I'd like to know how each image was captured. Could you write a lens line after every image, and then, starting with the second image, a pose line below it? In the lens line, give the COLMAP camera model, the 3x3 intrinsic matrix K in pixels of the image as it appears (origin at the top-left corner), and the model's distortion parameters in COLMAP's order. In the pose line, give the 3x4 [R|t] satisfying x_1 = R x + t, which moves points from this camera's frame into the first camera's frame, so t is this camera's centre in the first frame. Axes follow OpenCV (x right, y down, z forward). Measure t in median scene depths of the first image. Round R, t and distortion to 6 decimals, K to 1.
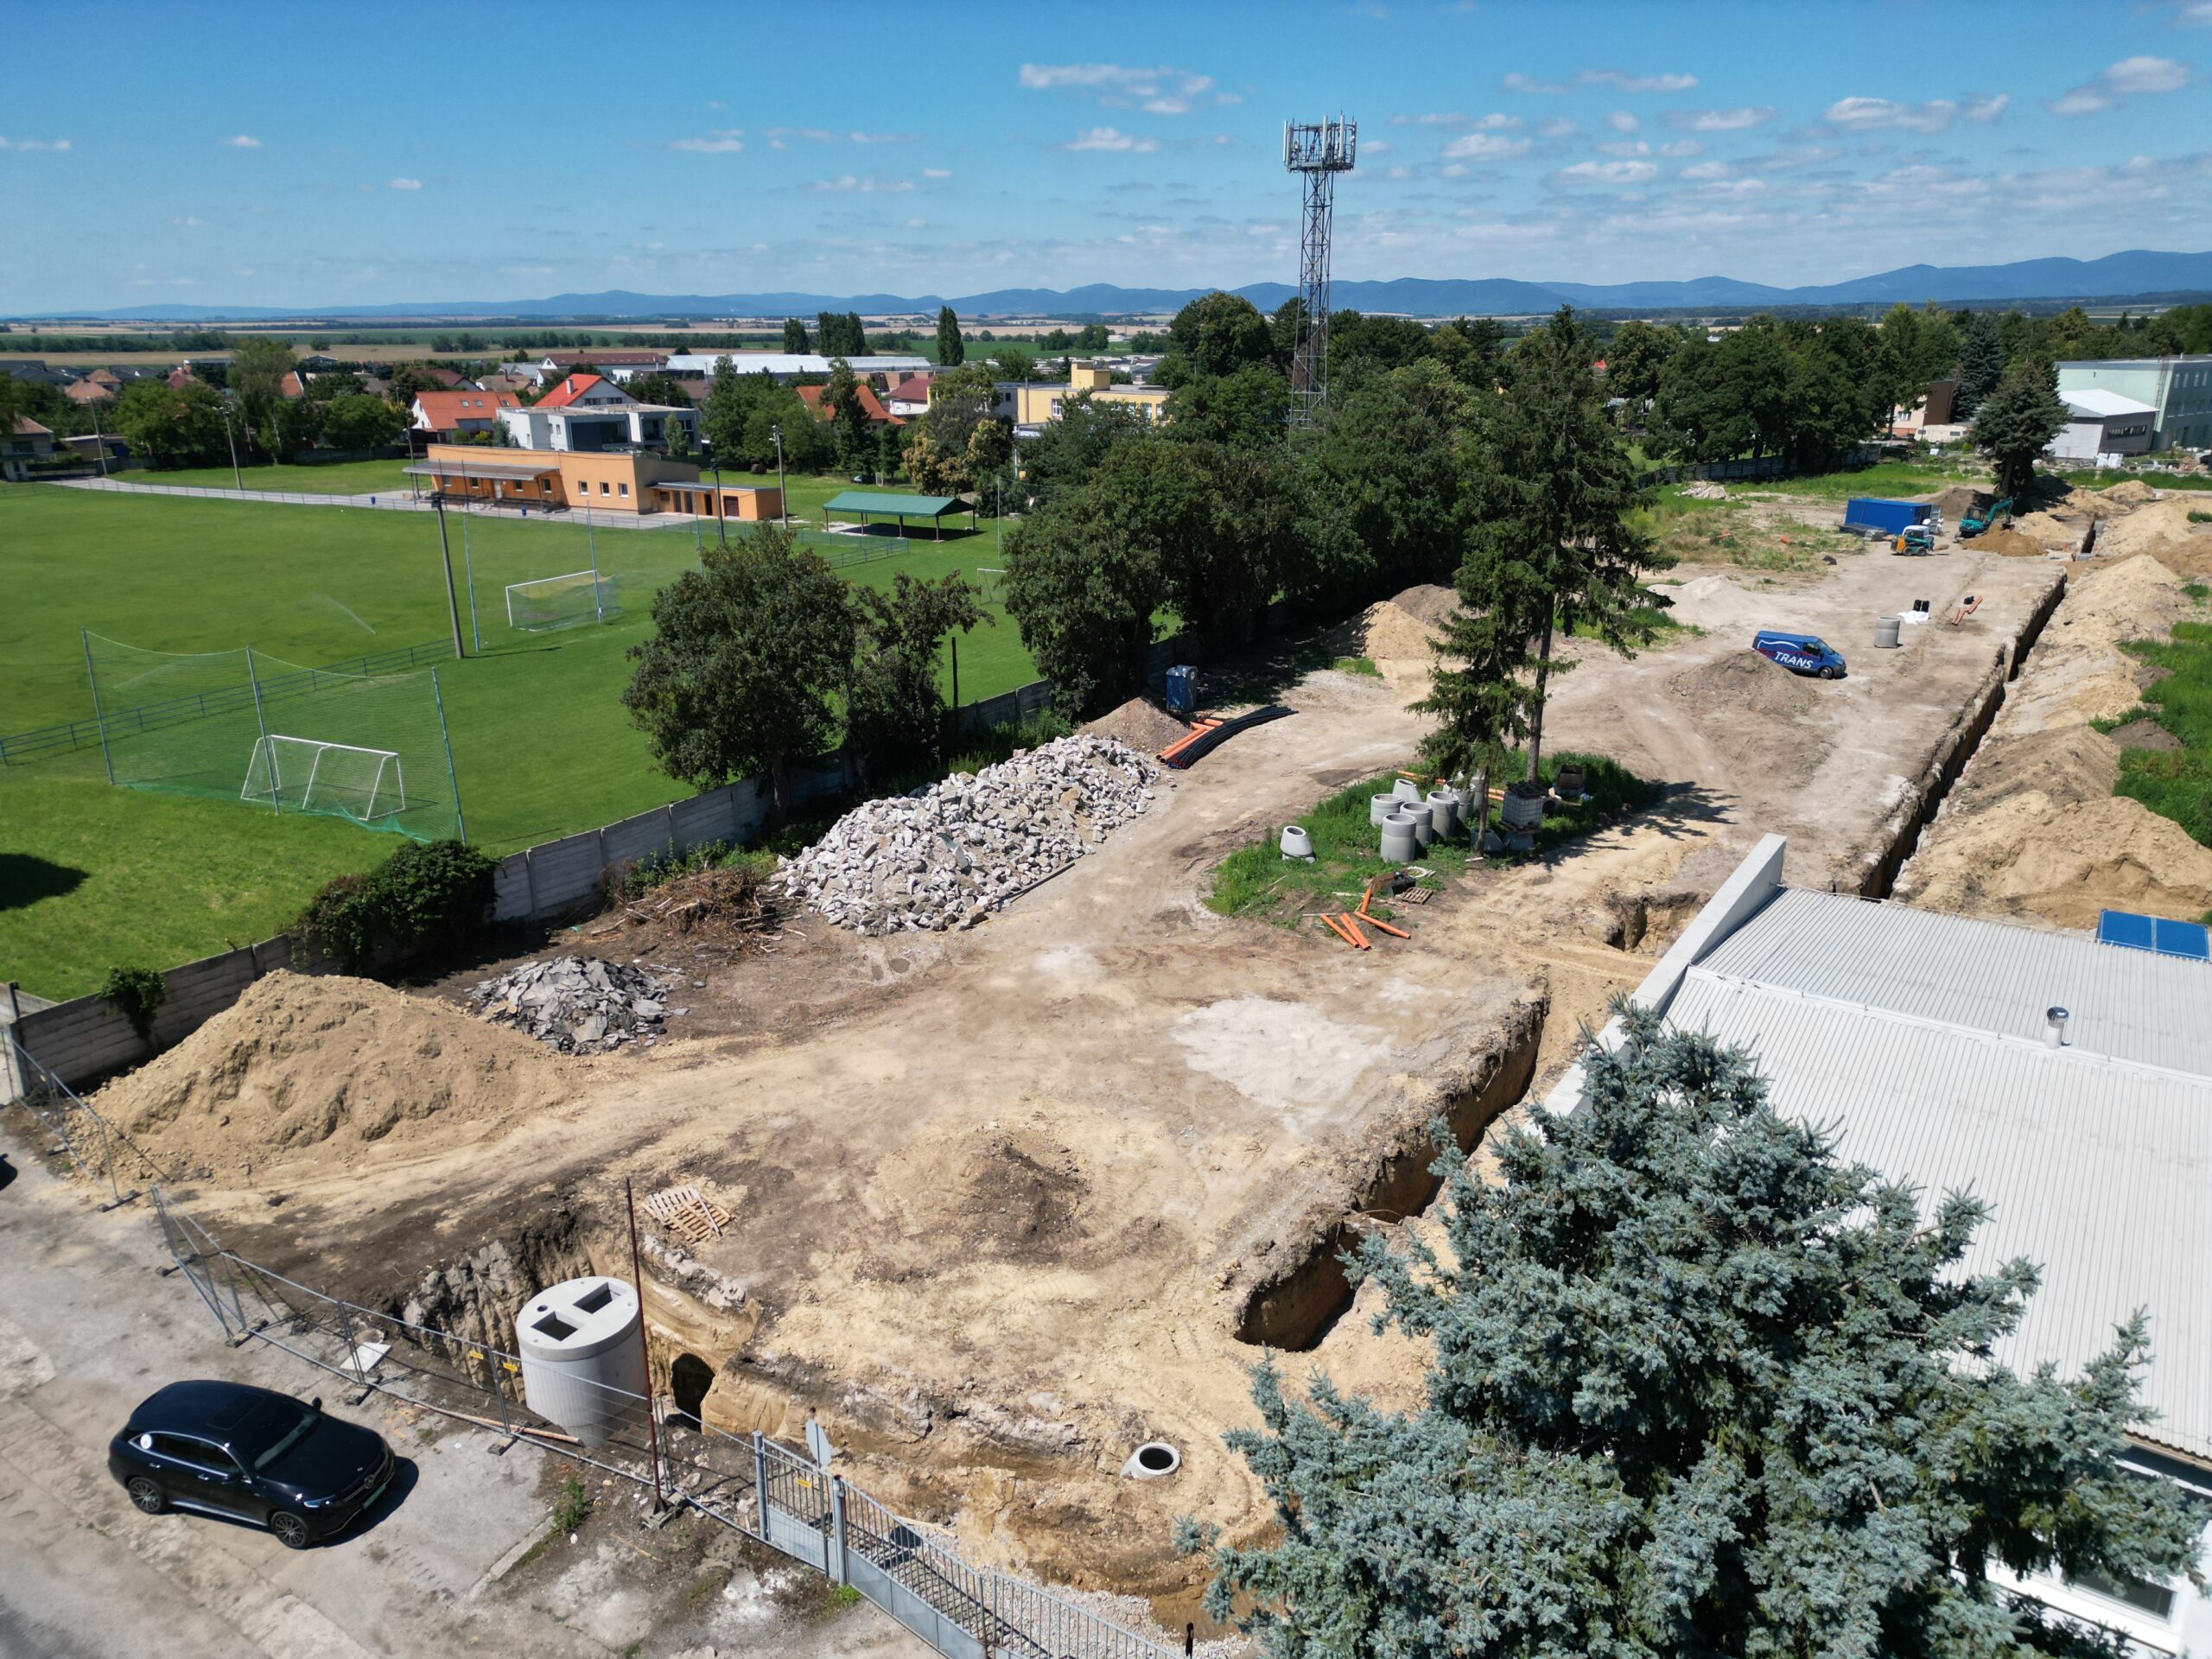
lens RADIAL K [[1544.1, 0, 1098.4], [0, 1544.1, 821.4], [0, 0, 1]] dist [0.071166, -0.065577]
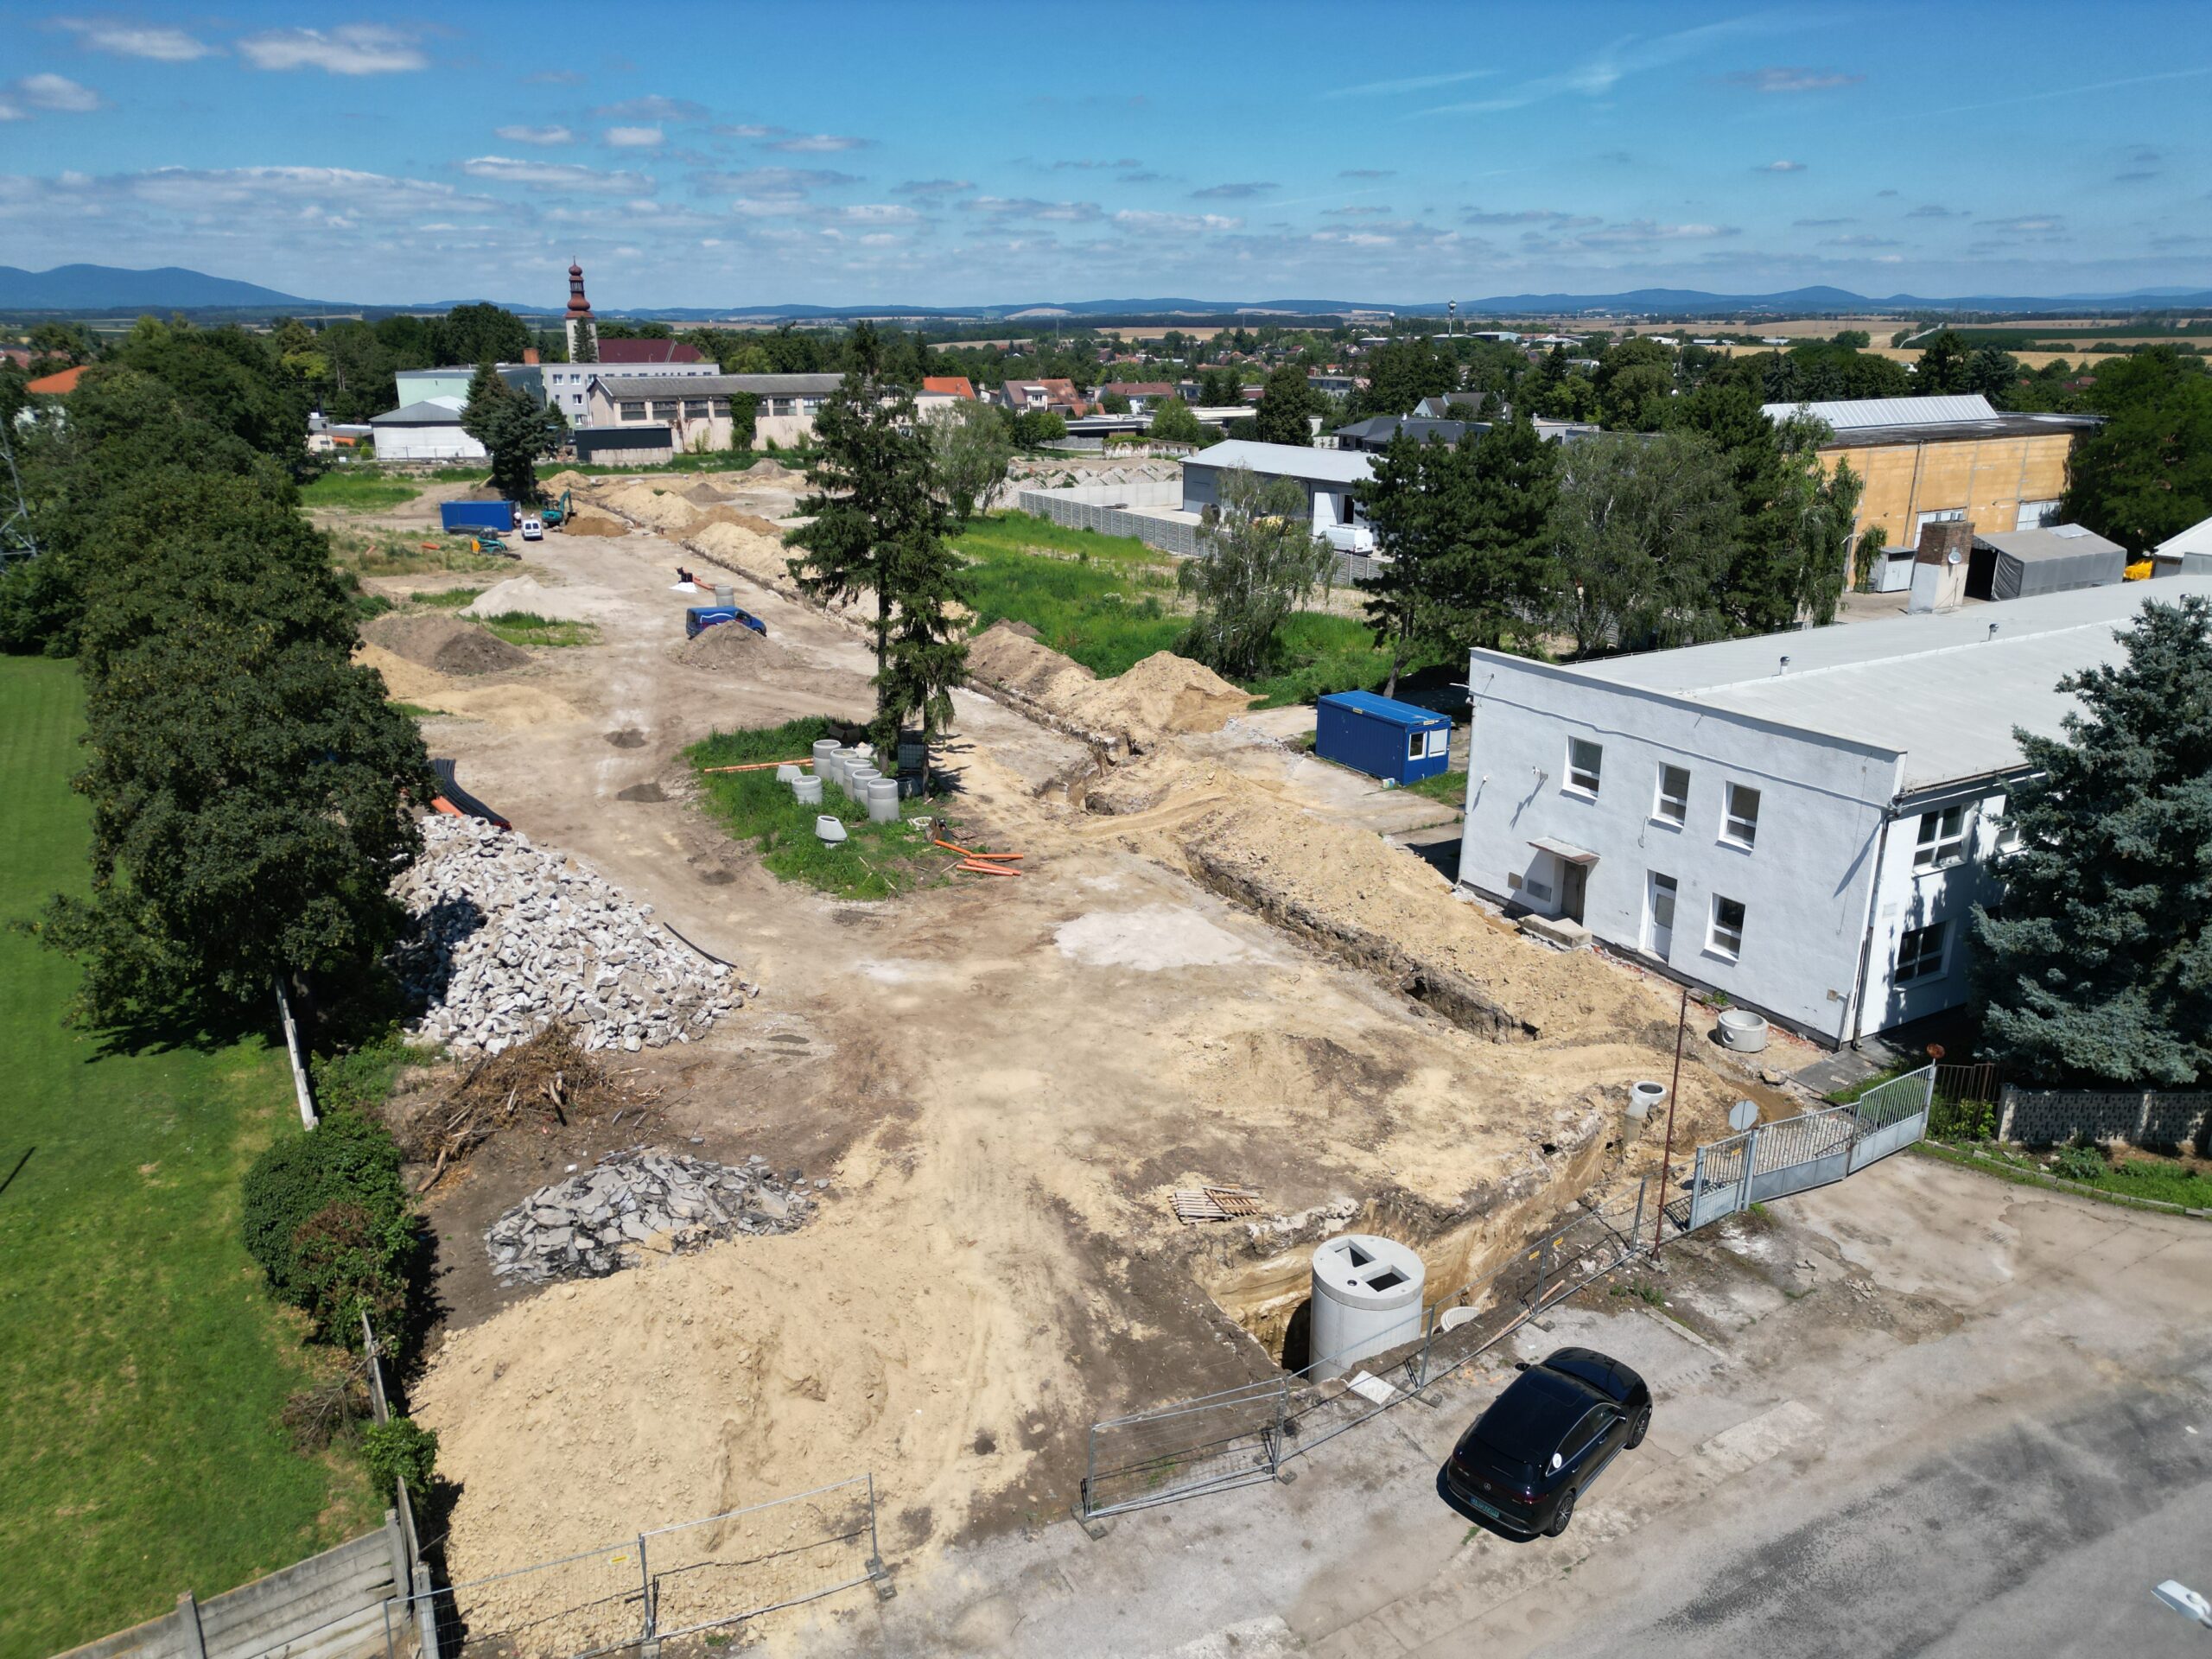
lens RADIAL K [[1544.1, 0, 1098.4], [0, 1544.1, 821.4], [0, 0, 1]] dist [0.071166, -0.065577]
pose [[0.450827, -0.269177, 0.851057, -0.744106], [0.275543, 0.948850, 0.154145, -0.112474], [-0.849018, 0.165010, 0.501937, 0.345919]]
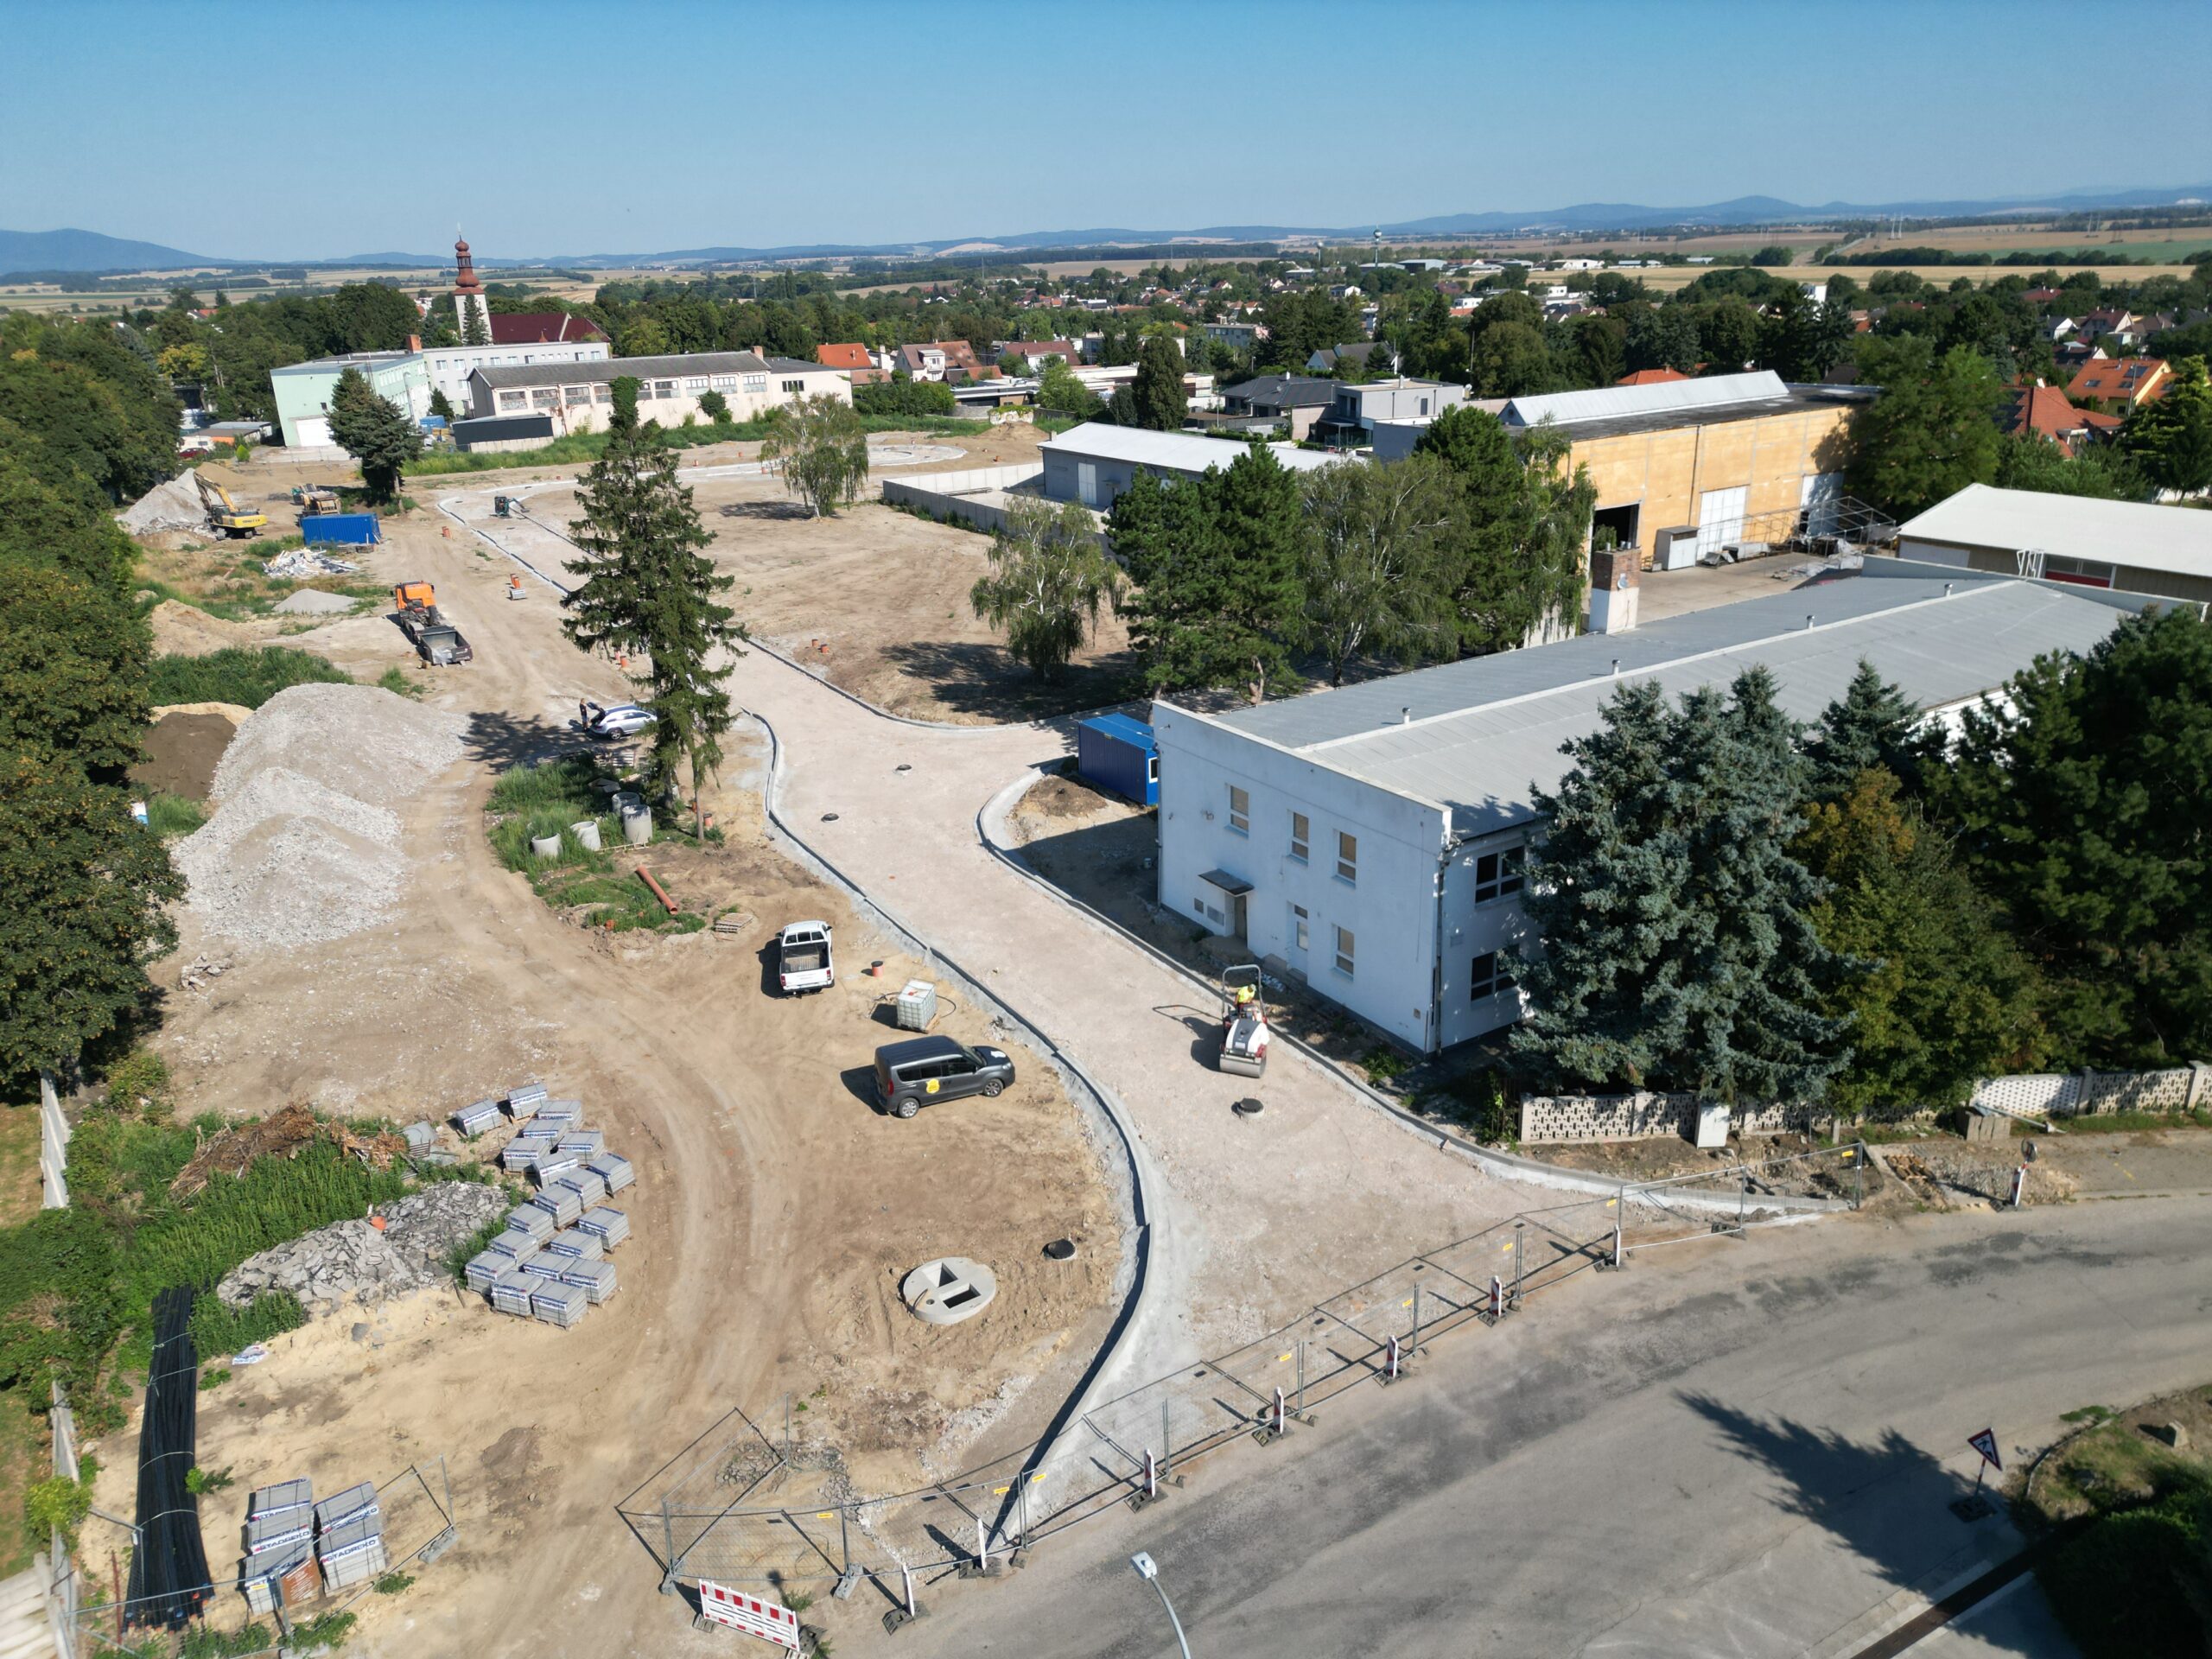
lens RADIAL K [[1553.5, 0, 1106.0], [0, 1553.5, 829.5], [0, 0, 1]] dist [0.023677, -0.000871]
pose [[0.410459, -0.324461, 0.852202, -0.747906], [0.310206, 0.928501, 0.204102, -0.150611], [-0.857493, 0.180583, 0.481762, 0.131804]]
